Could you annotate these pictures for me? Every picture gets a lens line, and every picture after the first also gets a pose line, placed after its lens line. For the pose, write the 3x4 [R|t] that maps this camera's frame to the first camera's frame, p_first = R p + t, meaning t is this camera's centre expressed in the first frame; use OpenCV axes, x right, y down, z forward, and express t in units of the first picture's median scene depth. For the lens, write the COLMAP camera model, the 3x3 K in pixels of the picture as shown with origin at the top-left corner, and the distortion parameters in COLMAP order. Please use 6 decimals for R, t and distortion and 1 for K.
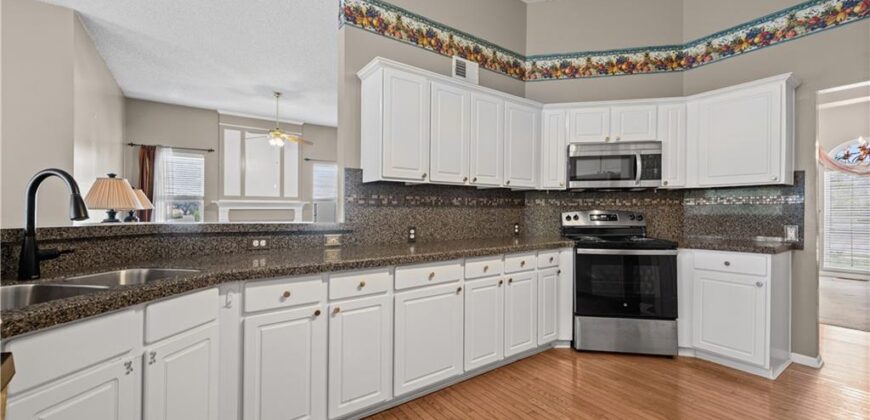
lens RADIAL K [[342.0, 0, 436.1], [0, 342.0, 207.1], [0, 0, 1]] dist [0.009255, -0.003313]
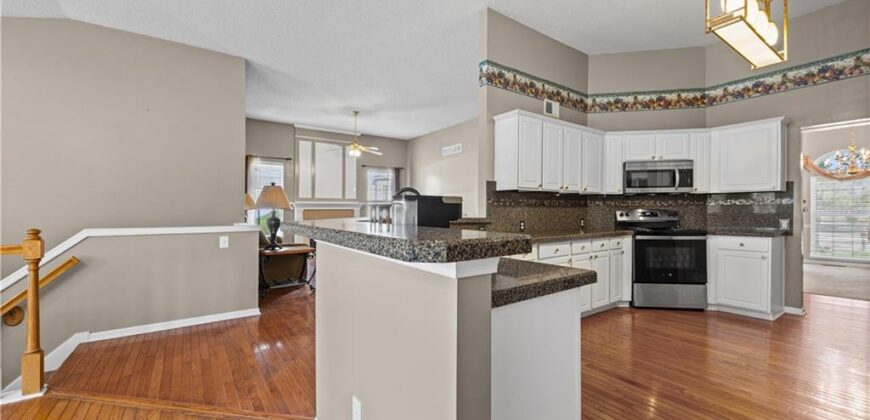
lens RADIAL K [[342.0, 0, 435.2], [0, 342.0, 207.4], [0, 0, 1]] dist [0.009255, -0.003313]
pose [[0.999956, -0.002648, 0.008993, -0.373880], [0.002646, 0.999996, 0.000148, 0.000386], [-0.008993, -0.000124, 0.999960, -0.360861]]
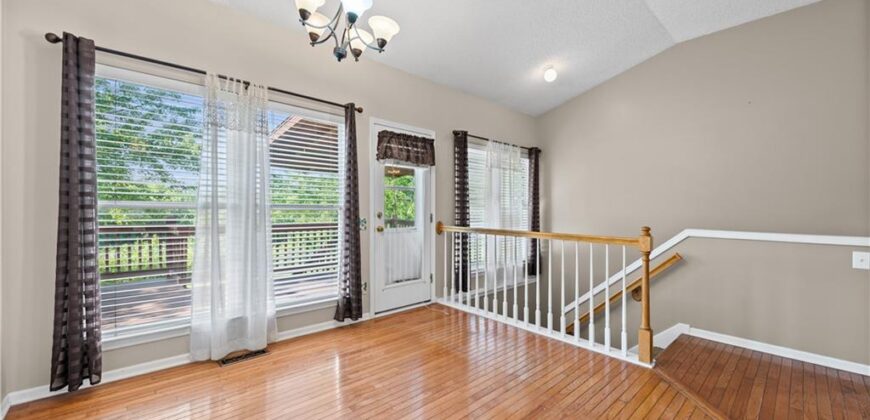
lens RADIAL K [[342.0, 0, 434.4], [0, 342.0, 205.8], [0, 0, 1]] dist [0.009255, -0.003313]
pose [[0.133694, -0.004079, -0.991014, -0.413198], [-0.005321, 0.999974, -0.004833, -0.002096], [0.991008, 0.005919, 0.133669, -0.291485]]
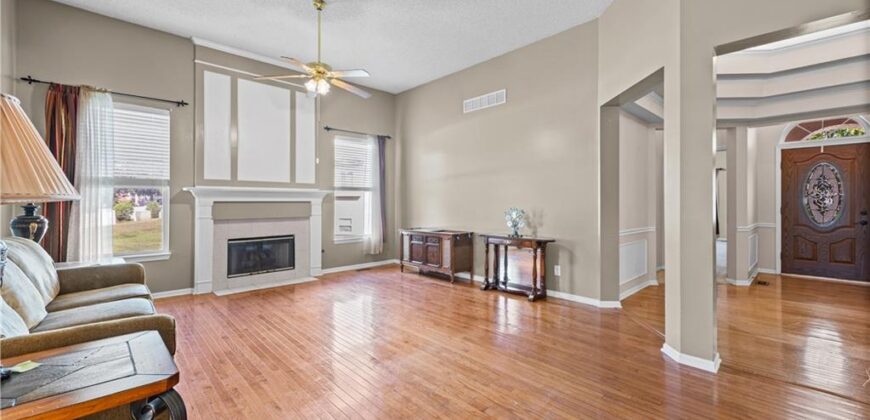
lens RADIAL K [[342.0, 0, 434.6], [0, 342.0, 201.0], [0, 0, 1]] dist [0.009255, -0.003313]
pose [[0.989541, -0.000094, 0.144249, -0.665722], [-0.000245, 0.999997, 0.002335, 0.008922], [-0.144249, -0.002346, 0.989539, 0.744291]]
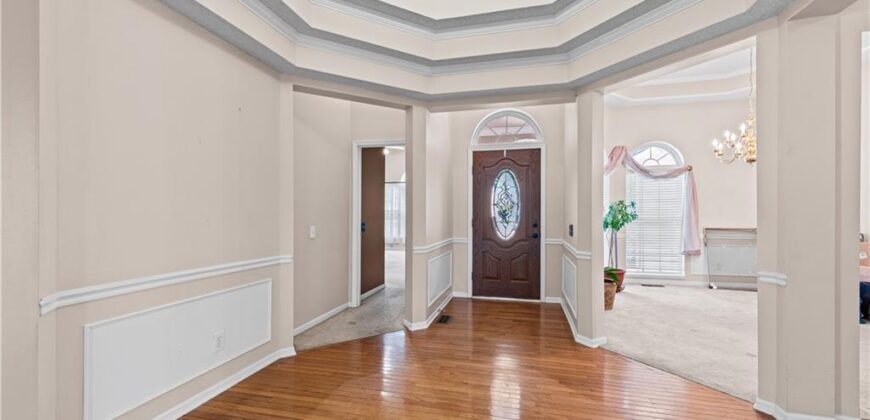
lens RADIAL K [[342.0, 0, 438.8], [0, 342.0, 212.5], [0, 0, 1]] dist [0.009255, -0.003313]
pose [[0.748068, 0.003976, 0.663610, 0.184970], [-0.005450, 0.999985, 0.000153, 0.016136], [-0.663600, -0.003731, 0.748079, 1.181444]]
